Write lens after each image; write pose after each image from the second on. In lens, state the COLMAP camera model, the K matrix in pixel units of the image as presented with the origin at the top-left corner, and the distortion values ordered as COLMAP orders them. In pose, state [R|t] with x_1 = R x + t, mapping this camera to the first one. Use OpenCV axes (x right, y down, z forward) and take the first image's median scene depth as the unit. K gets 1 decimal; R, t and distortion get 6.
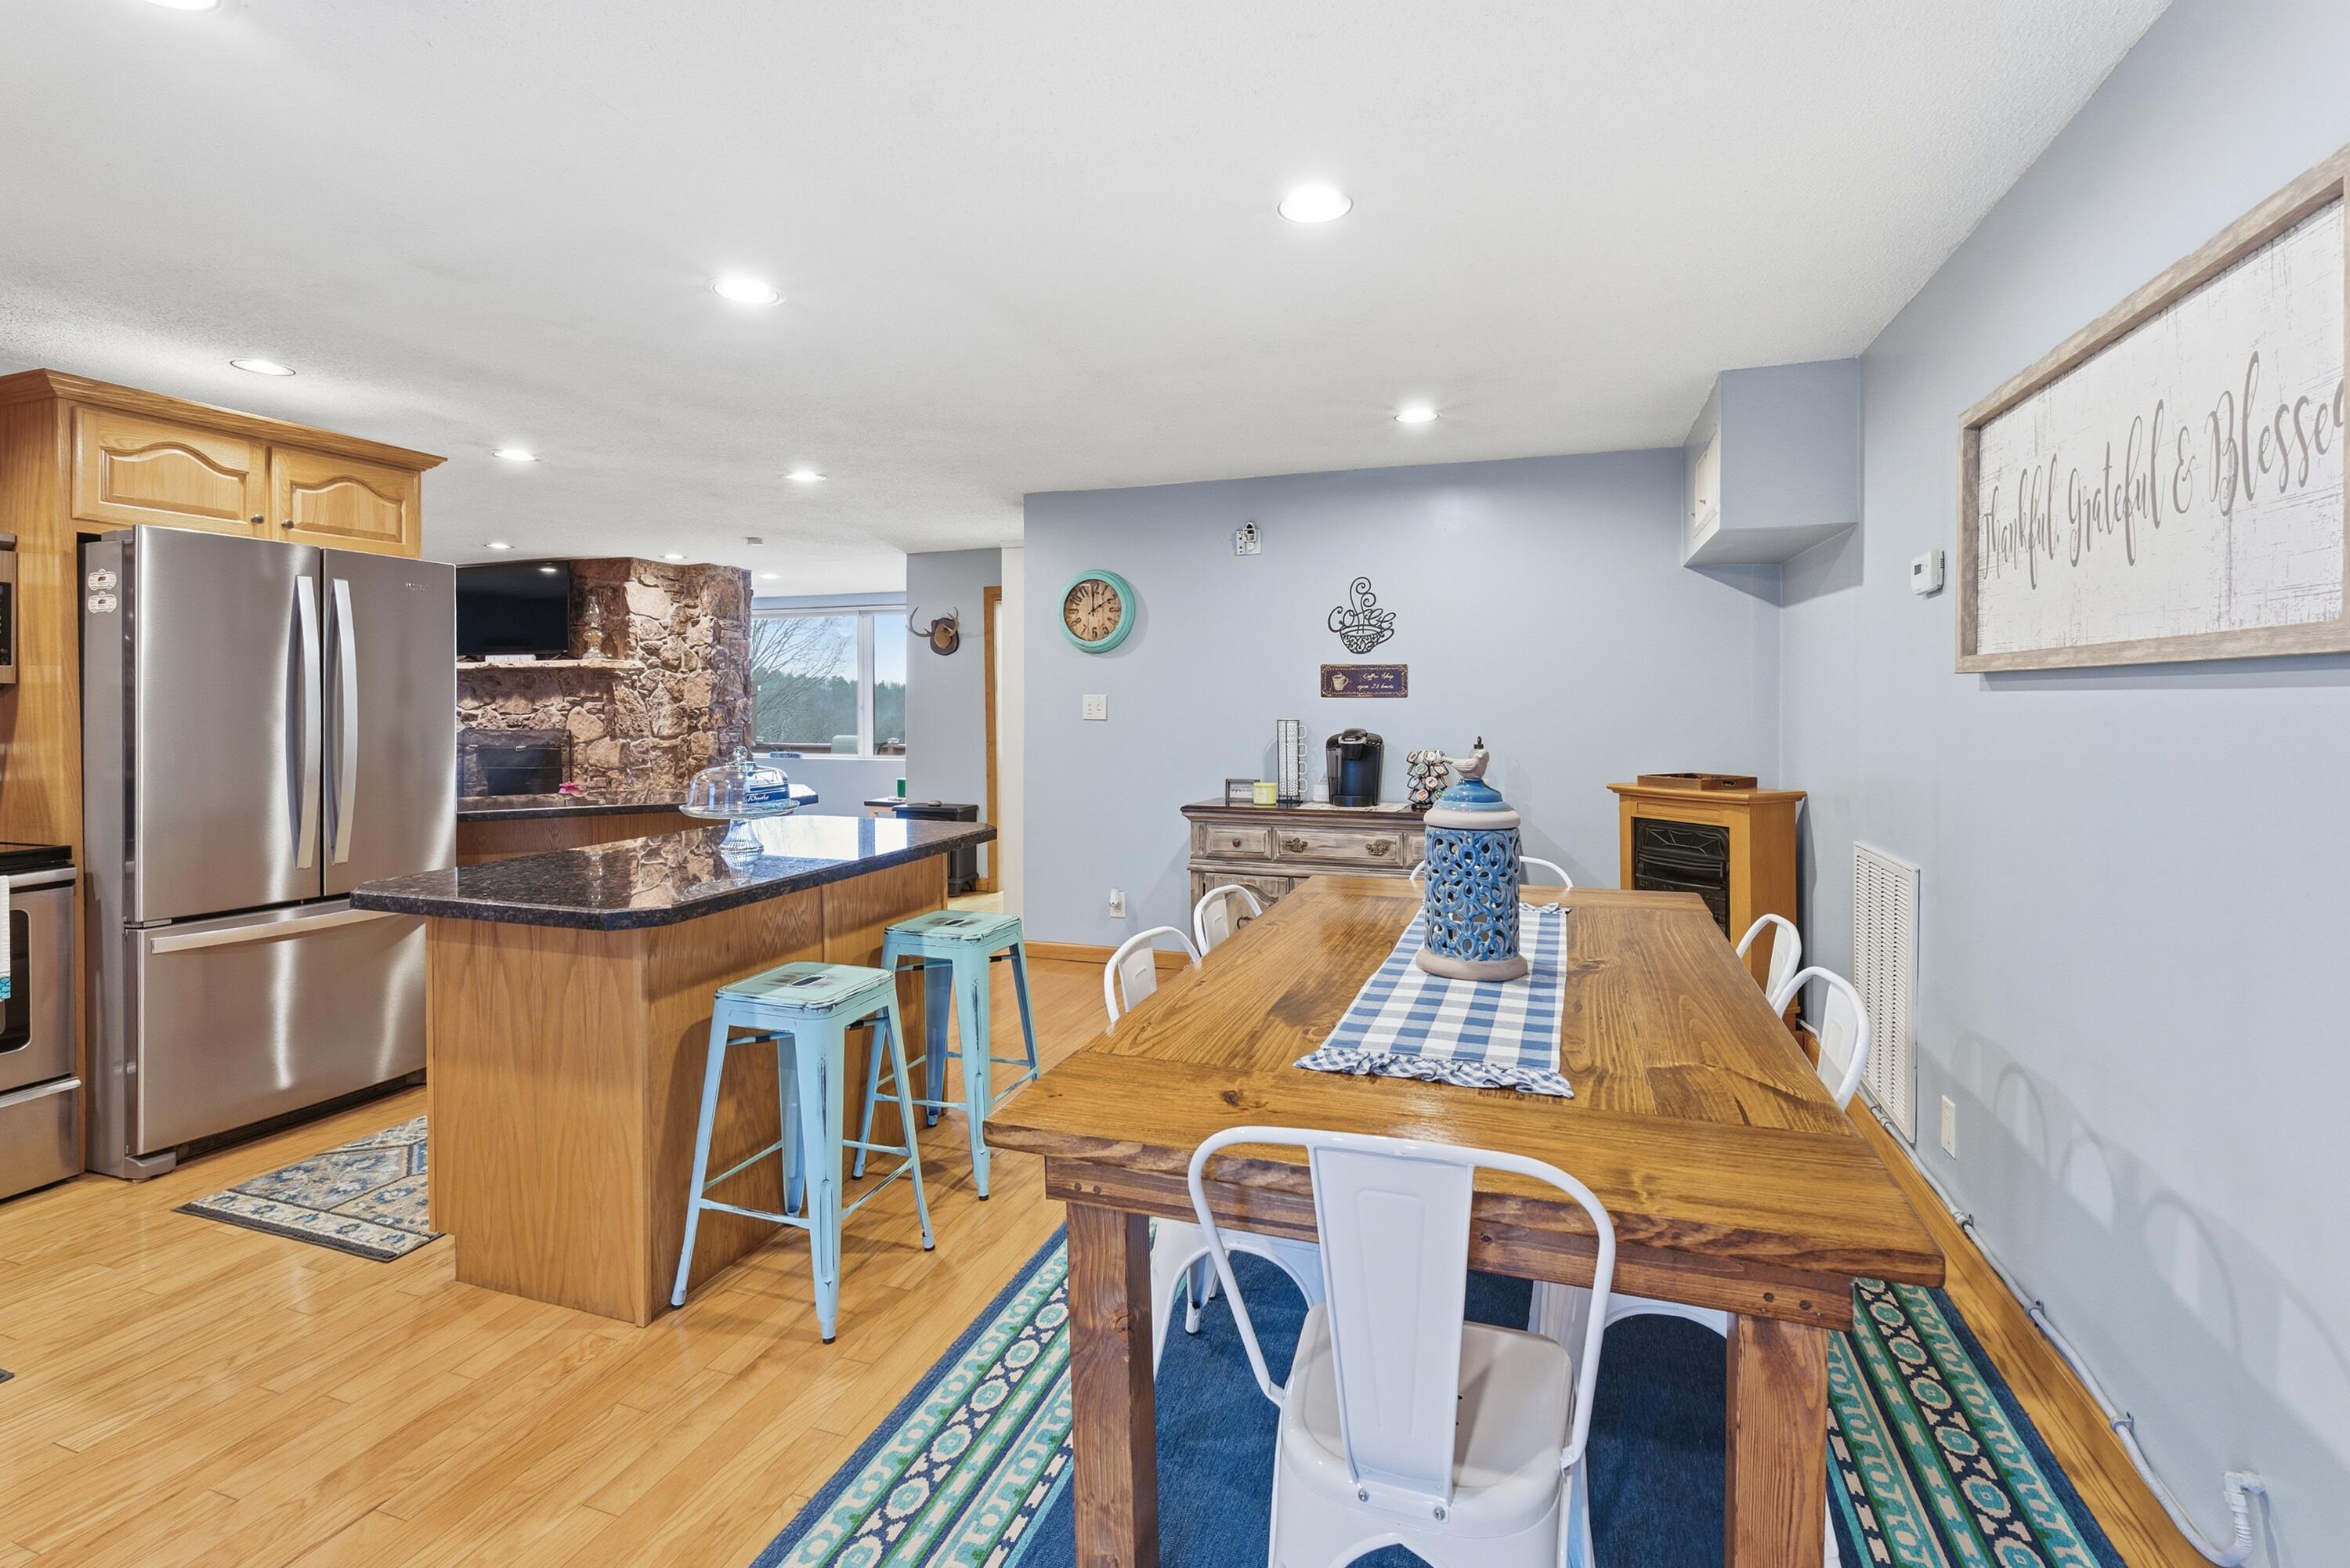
lens RADIAL K [[1068.0, 0, 1180.7], [0, 1068.0, 695.0], [0, 0, 1]] dist [-0.000120, -0.000082]
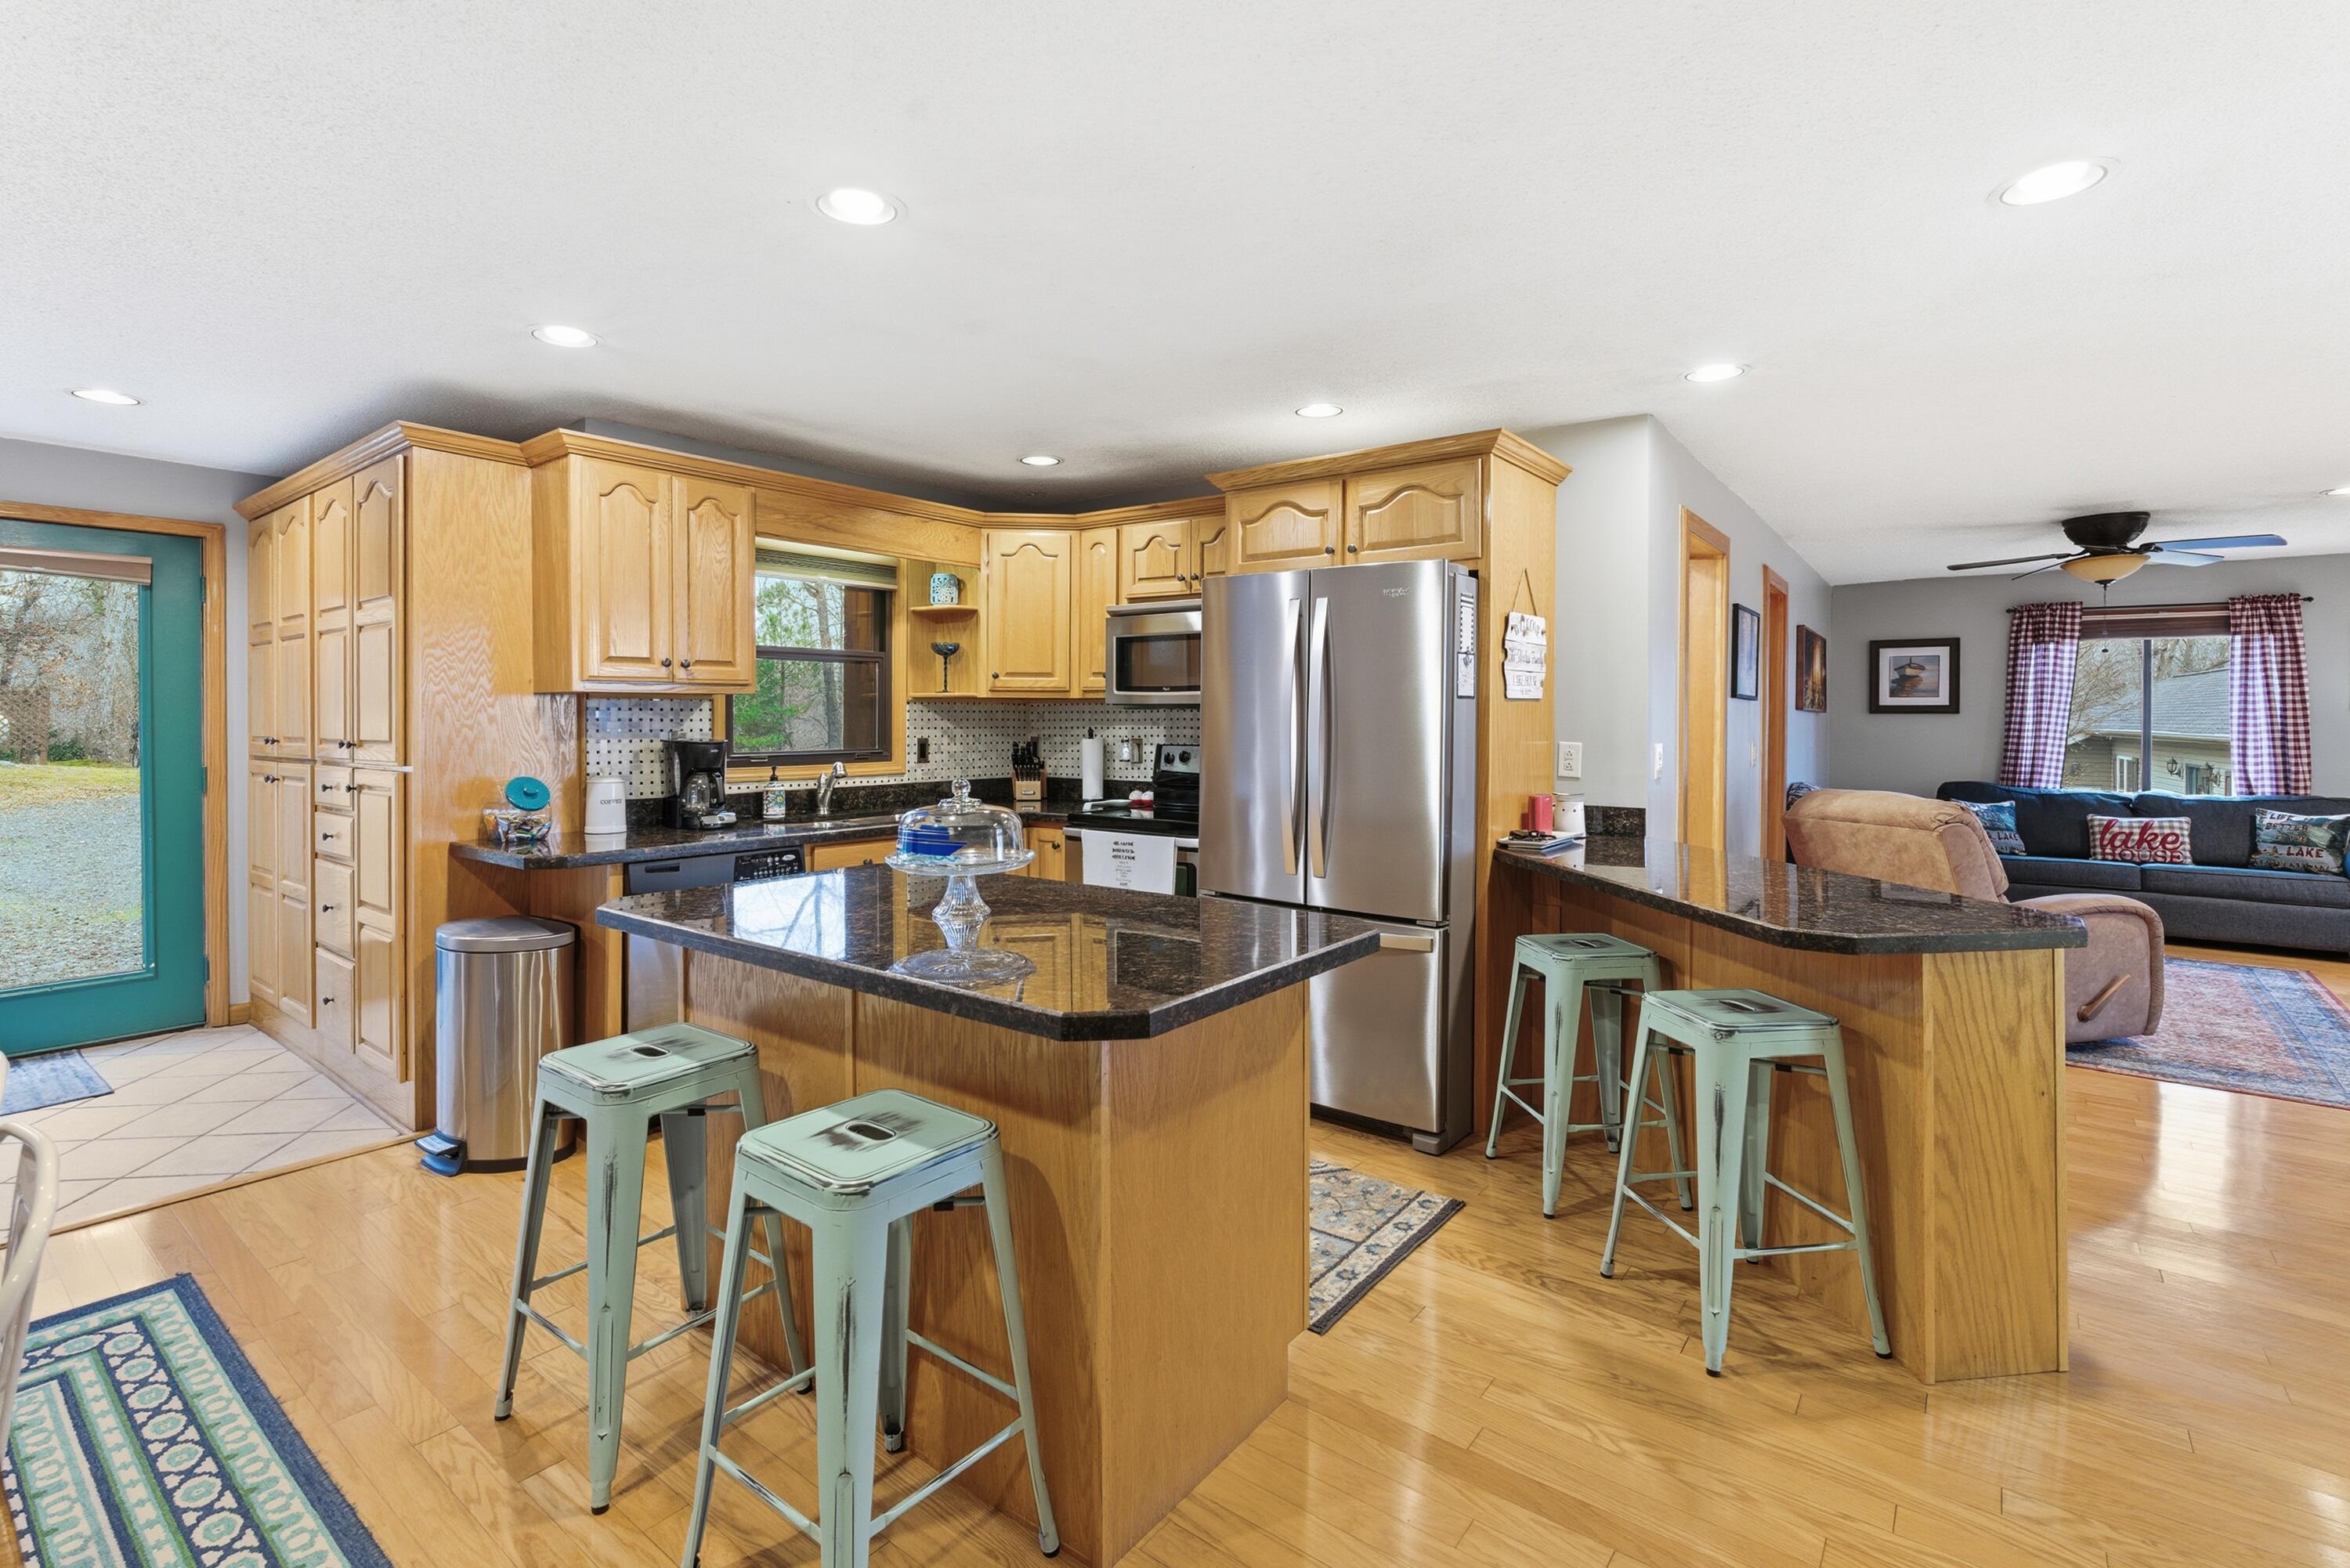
lens RADIAL K [[1076.3, 0, 1150.1], [0, 1076.3, 721.0], [0, 0, 1]] dist [-0.000627, 0.000844]
pose [[-0.327957, 0.009226, -0.944648, 0.098877], [0.000115, 0.999953, 0.009726, -0.000919], [0.944693, 0.003081, -0.327942, 0.506926]]
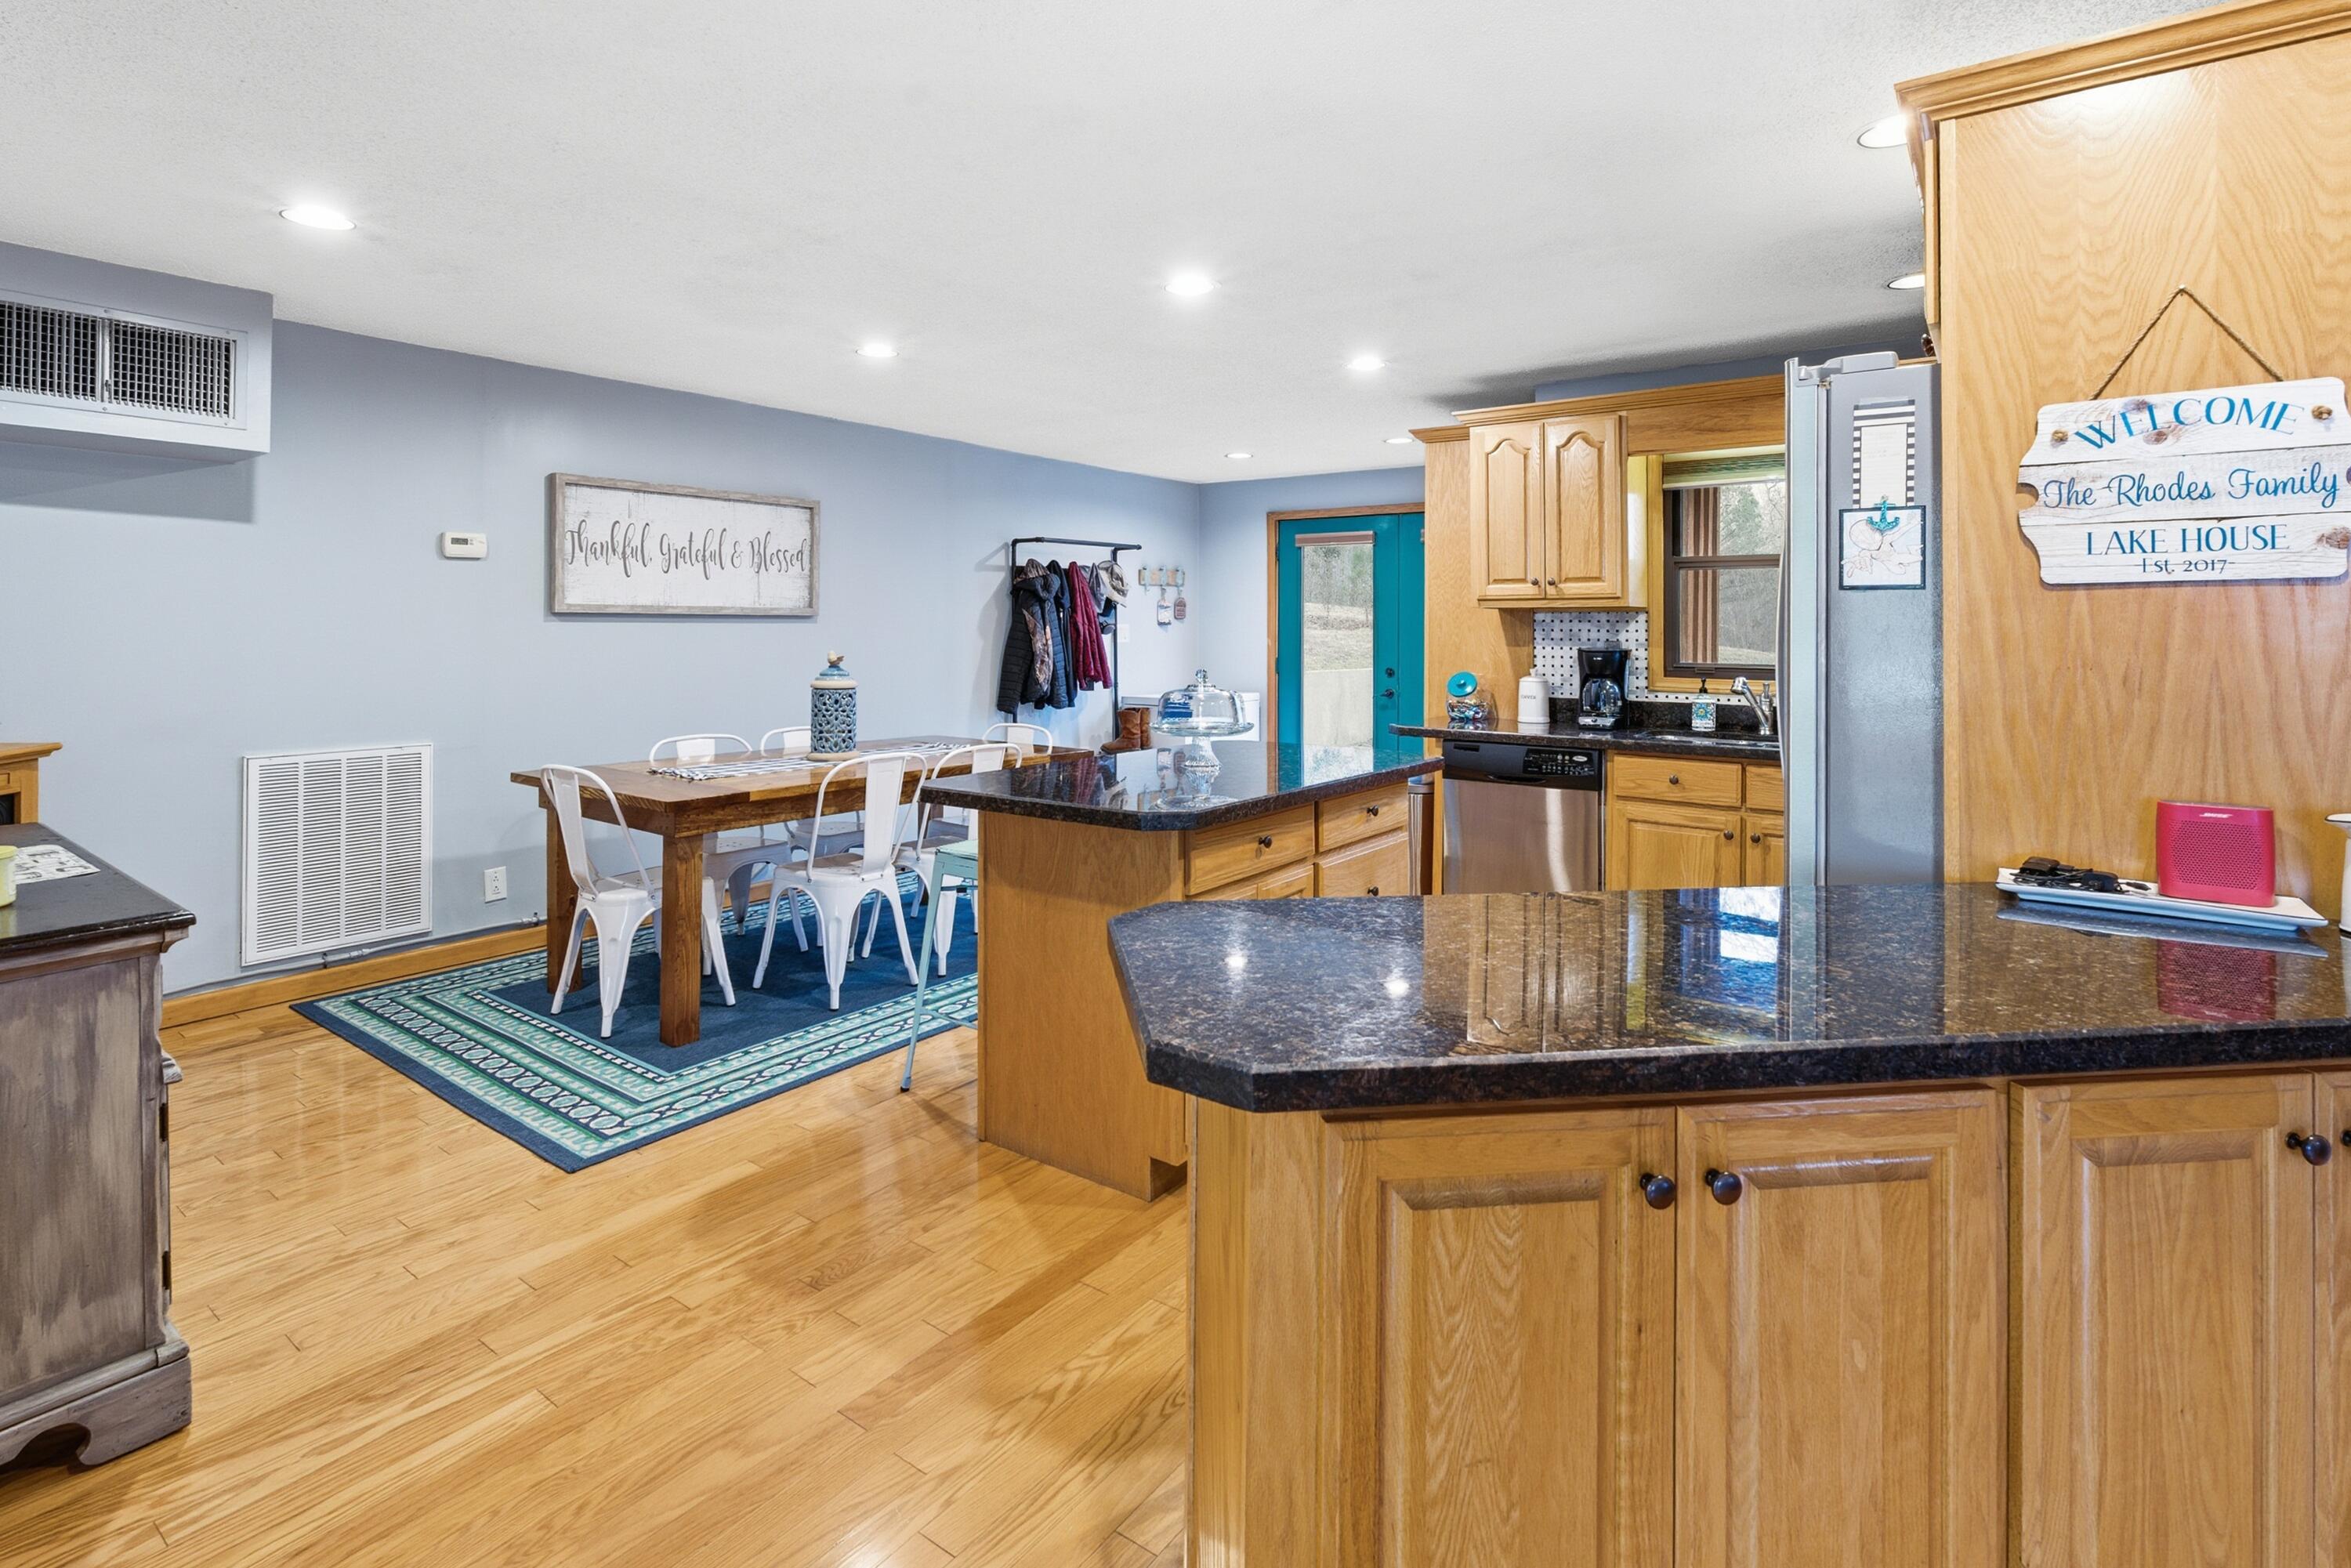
lens RADIAL K [[1124.6, 0, 1171.5], [0, 1124.6, 635.1], [0, 0, 1]] dist [-0.001475, -0.000123]
pose [[-0.952674, 0.000944, 0.303991, -0.274176], [0.003650, 0.999959, 0.008336, 0.000047], [-0.303970, 0.009052, -0.952638, 0.767104]]
